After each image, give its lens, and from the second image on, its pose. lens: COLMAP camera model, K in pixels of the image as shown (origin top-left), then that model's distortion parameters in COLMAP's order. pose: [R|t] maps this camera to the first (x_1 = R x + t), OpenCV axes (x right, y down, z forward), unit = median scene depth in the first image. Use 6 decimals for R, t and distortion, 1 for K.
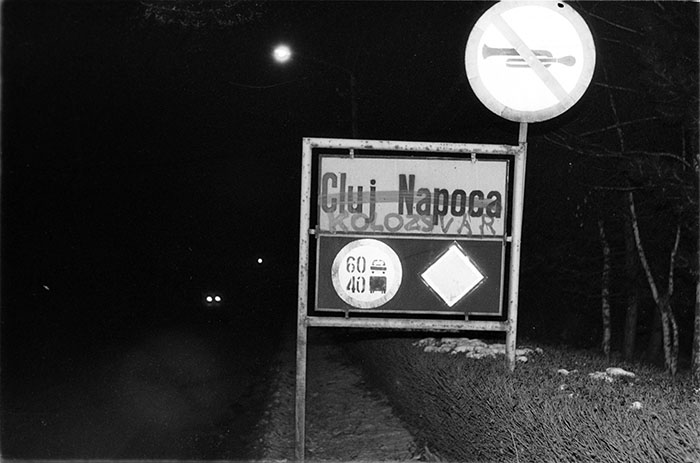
lens RADIAL K [[1209.3, 0, 352.0], [0, 1209.3, 237.0], [0, 0, 1]] dist [0.153610, 0.000000]
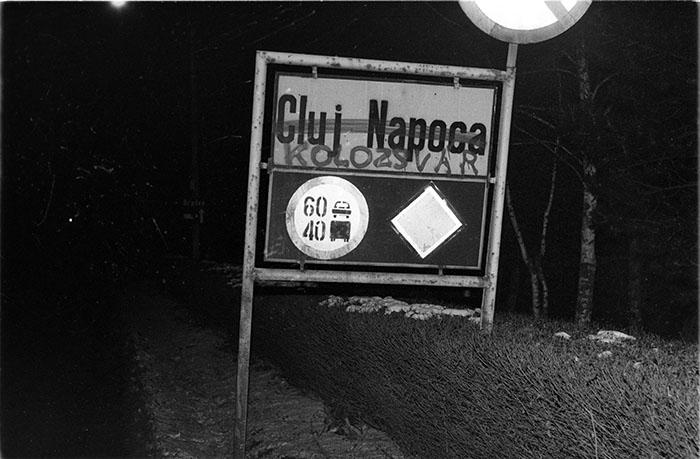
lens RADIAL K [[1195.2, 0, 347.2], [0, 1195.2, 224.0], [0, 0, 1]] dist [0.082651, 0.000000]
pose [[0.987853, 0.017343, 0.154419, -0.101883], [-0.020267, 0.999643, 0.017384, 0.020032], [-0.154062, -0.020302, 0.987853, 0.182213]]
